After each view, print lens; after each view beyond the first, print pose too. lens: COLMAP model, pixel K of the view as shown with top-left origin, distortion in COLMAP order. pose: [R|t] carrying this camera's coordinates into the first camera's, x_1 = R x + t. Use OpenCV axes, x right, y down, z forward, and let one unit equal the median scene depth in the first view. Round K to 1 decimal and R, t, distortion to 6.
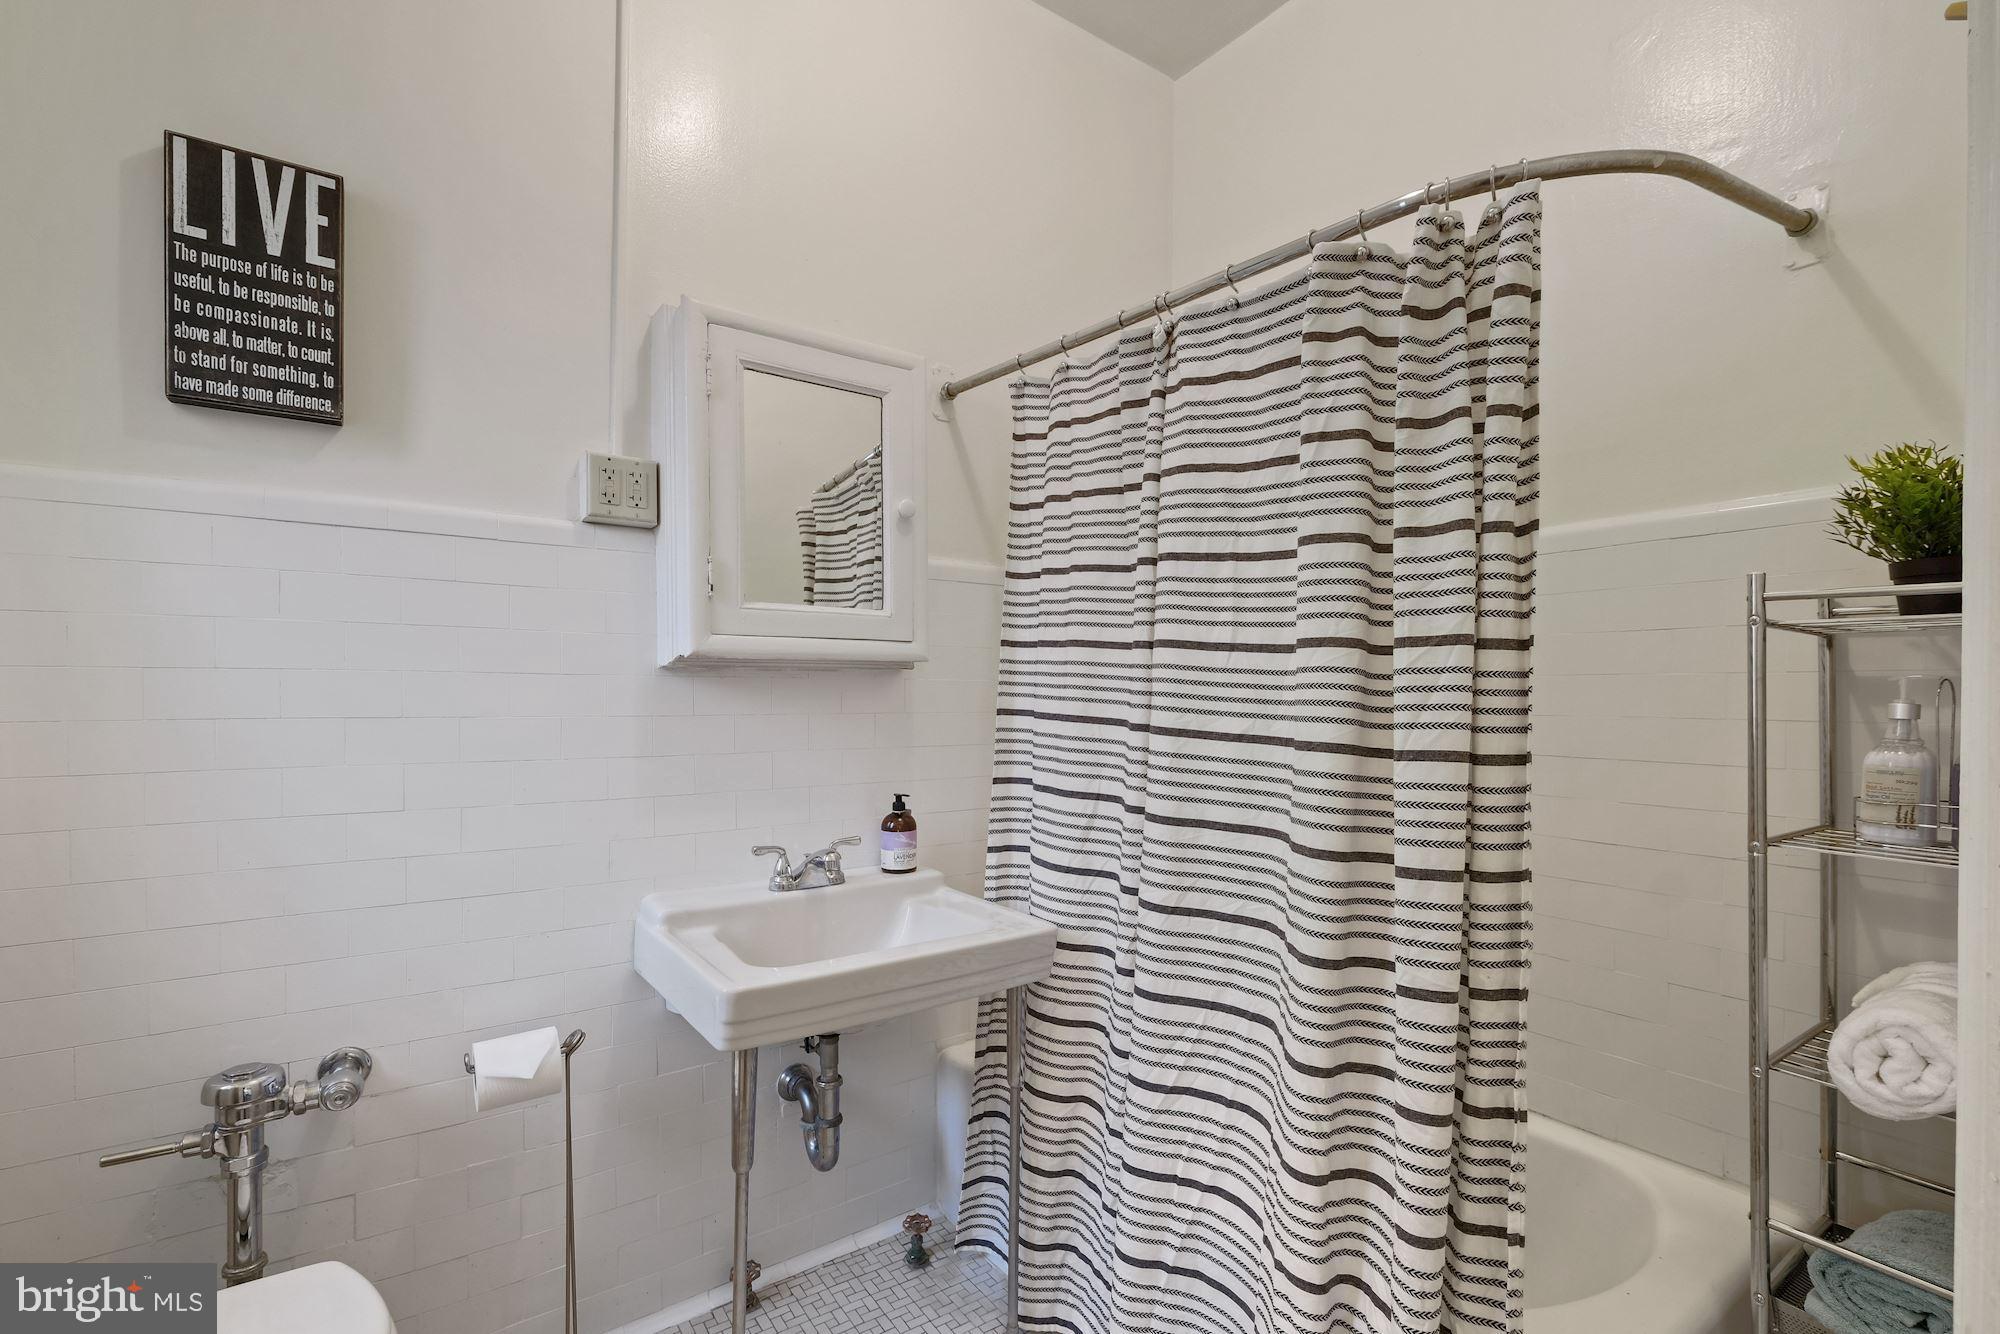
lens RADIAL K [[879.4, 0, 1005.3], [0, 879.4, 657.3], [0, 0, 1]] dist [-0.002092, -0.000062]
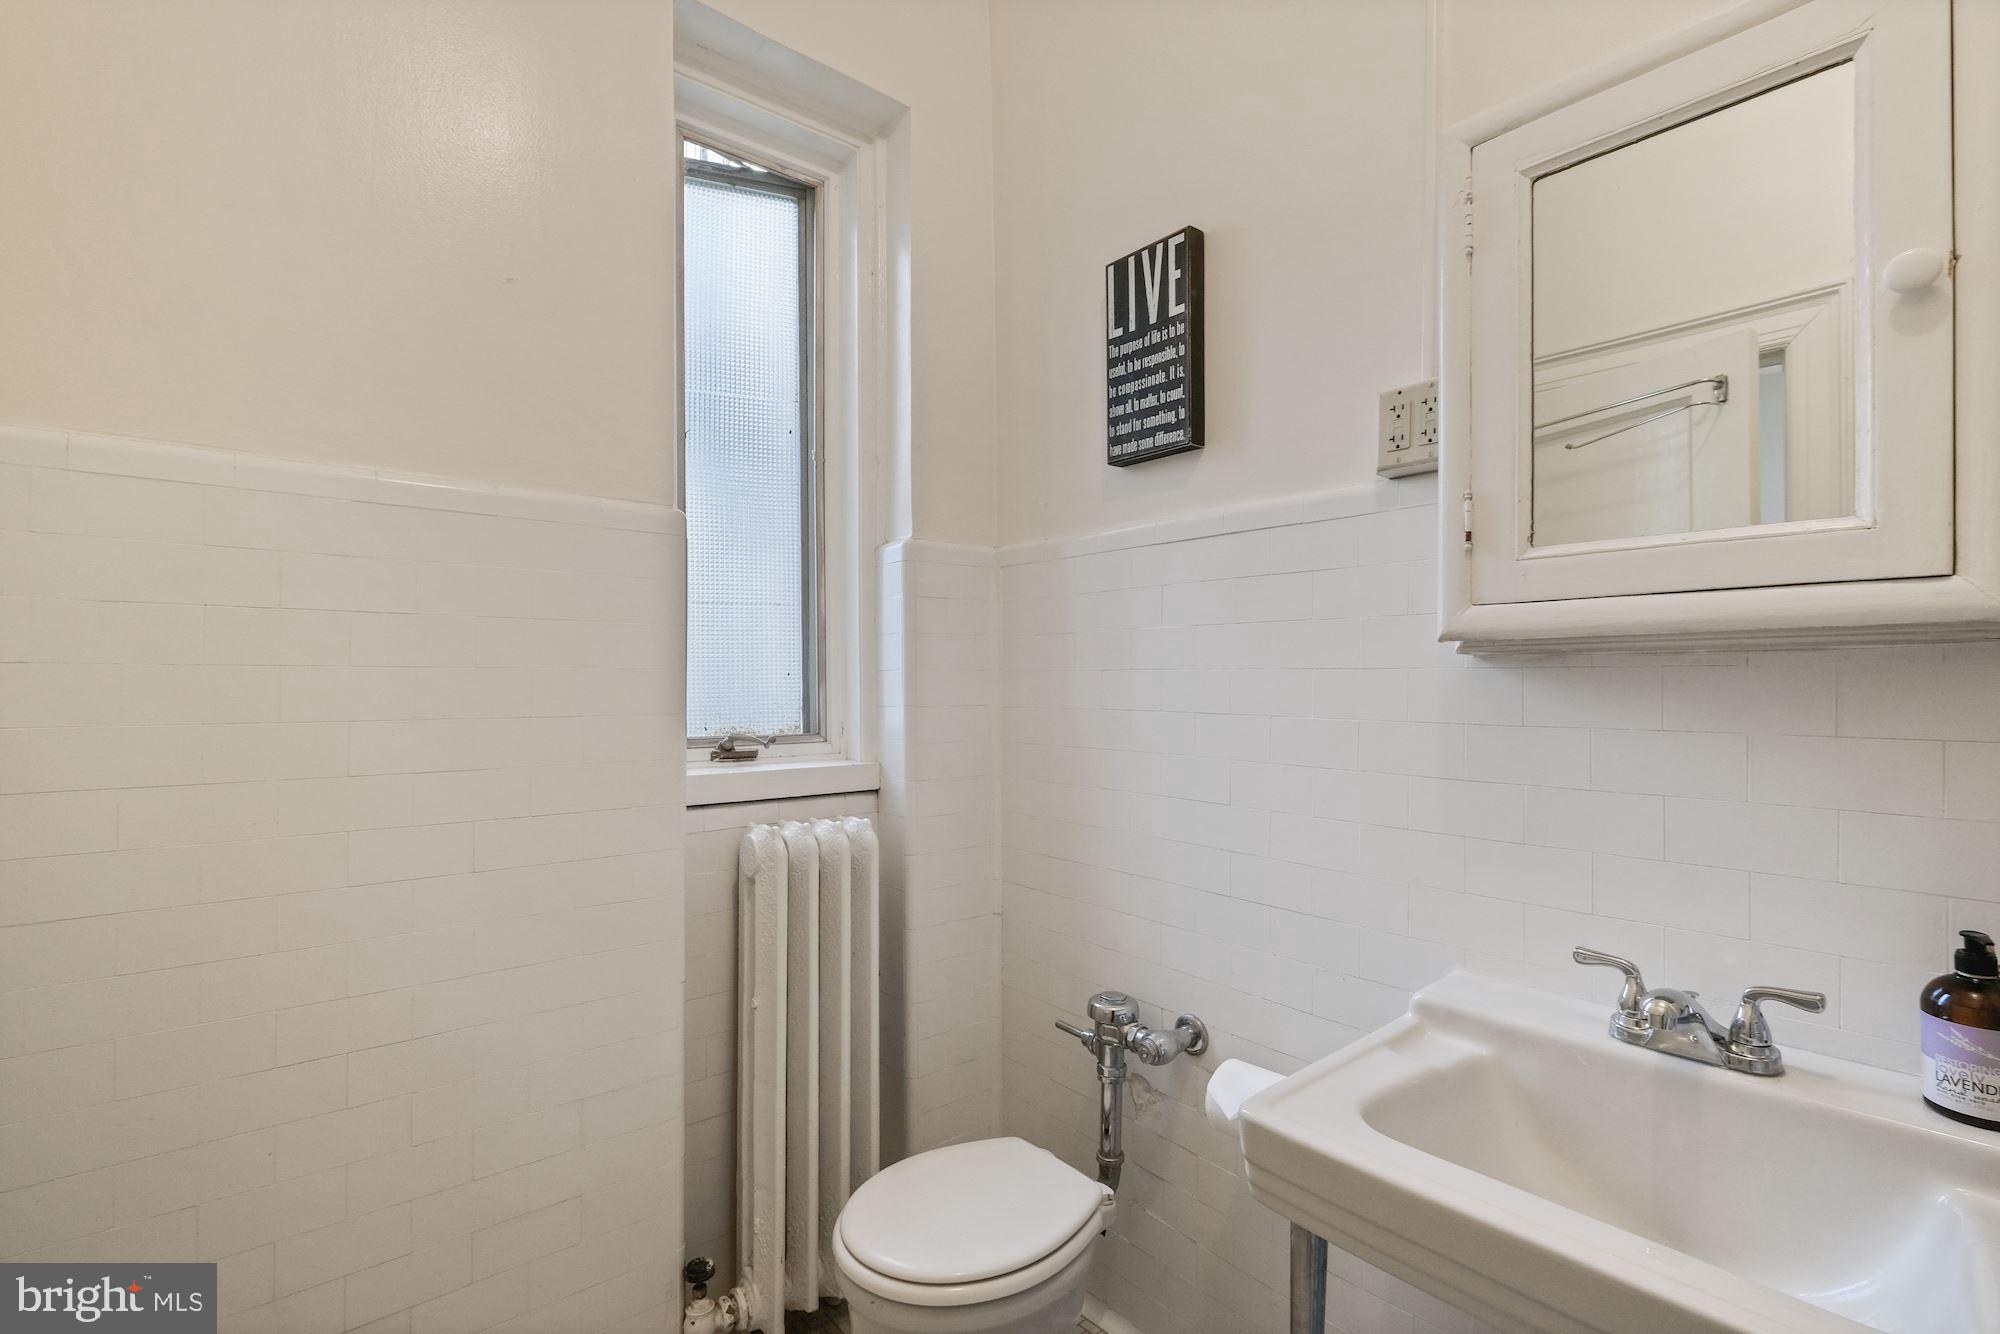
lens RADIAL K [[879.4, 0, 1005.3], [0, 879.4, 657.3], [0, 0, 1]] dist [-0.002092, -0.000062]
pose [[0.133447, -0.029999, -0.990602, 0.311659], [0.037731, 0.998971, -0.025169, 0.018674], [0.990337, -0.034017, 0.134442, 0.623795]]
